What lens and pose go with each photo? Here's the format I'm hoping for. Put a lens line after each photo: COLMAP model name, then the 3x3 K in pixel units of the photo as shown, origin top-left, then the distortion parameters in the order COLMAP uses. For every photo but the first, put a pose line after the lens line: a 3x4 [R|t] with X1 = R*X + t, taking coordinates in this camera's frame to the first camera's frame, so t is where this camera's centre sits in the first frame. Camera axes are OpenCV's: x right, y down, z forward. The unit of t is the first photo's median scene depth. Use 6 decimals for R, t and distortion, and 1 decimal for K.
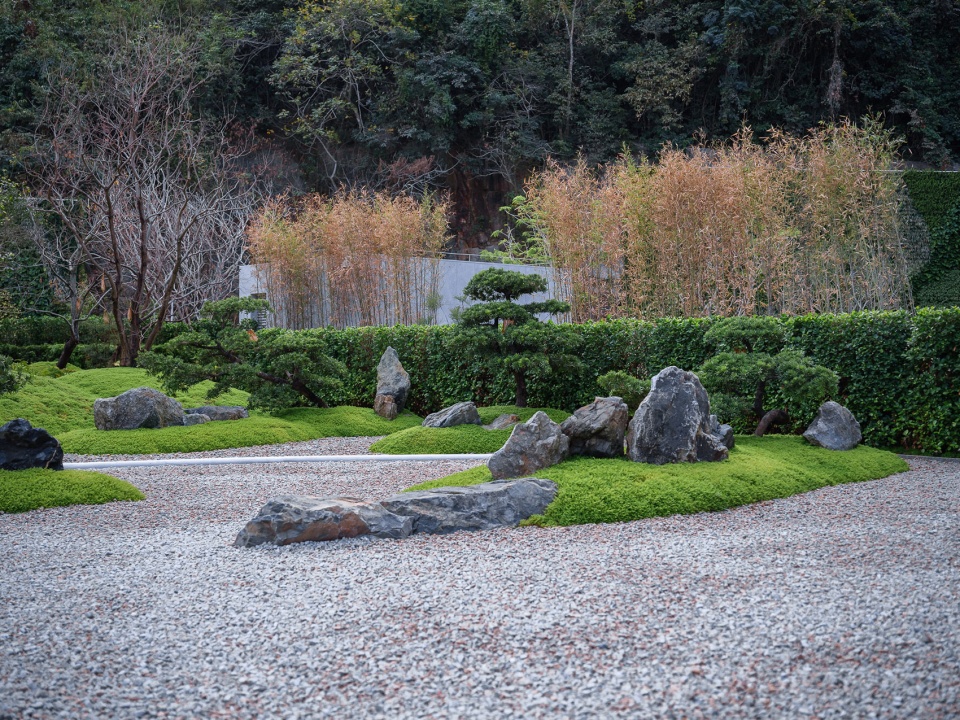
lens RADIAL K [[1198.9, 0, 482.7], [0, 1198.9, 331.6], [0, 0, 1]] dist [0.016042, 0.061943]
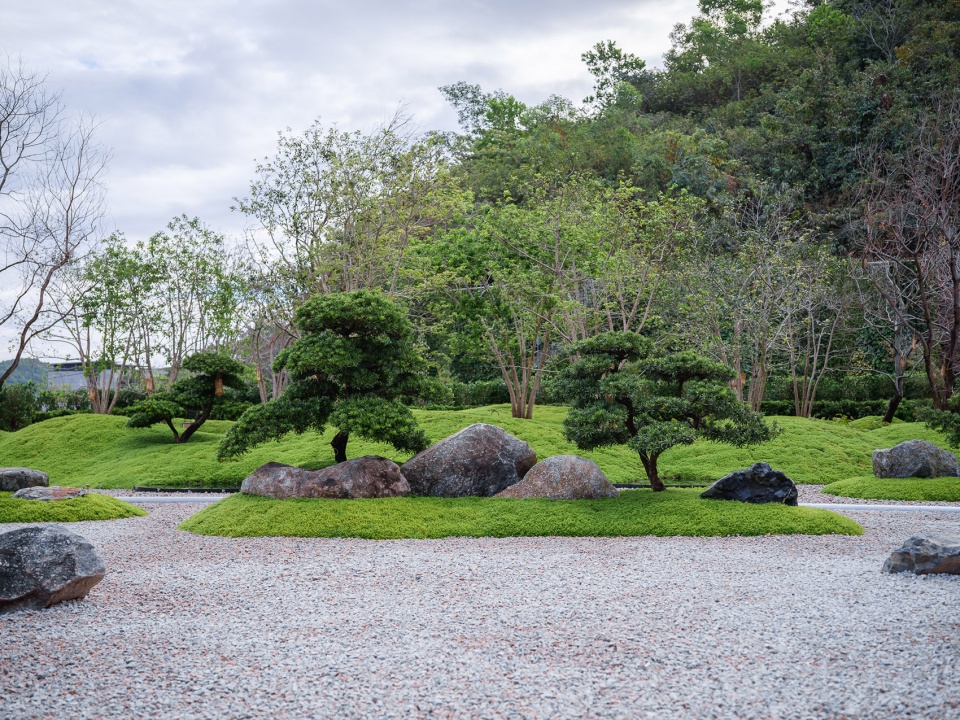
lens RADIAL K [[1281.6, 0, 480.0], [0, 1281.6, 360.0], [0, 0, 1]] dist [0.006849, -0.036345]
pose [[0.735108, -0.028223, -0.677362, 0.219880], [0.015426, 0.999571, -0.024907, -0.003119], [0.677774, 0.007861, 0.735228, -0.121993]]
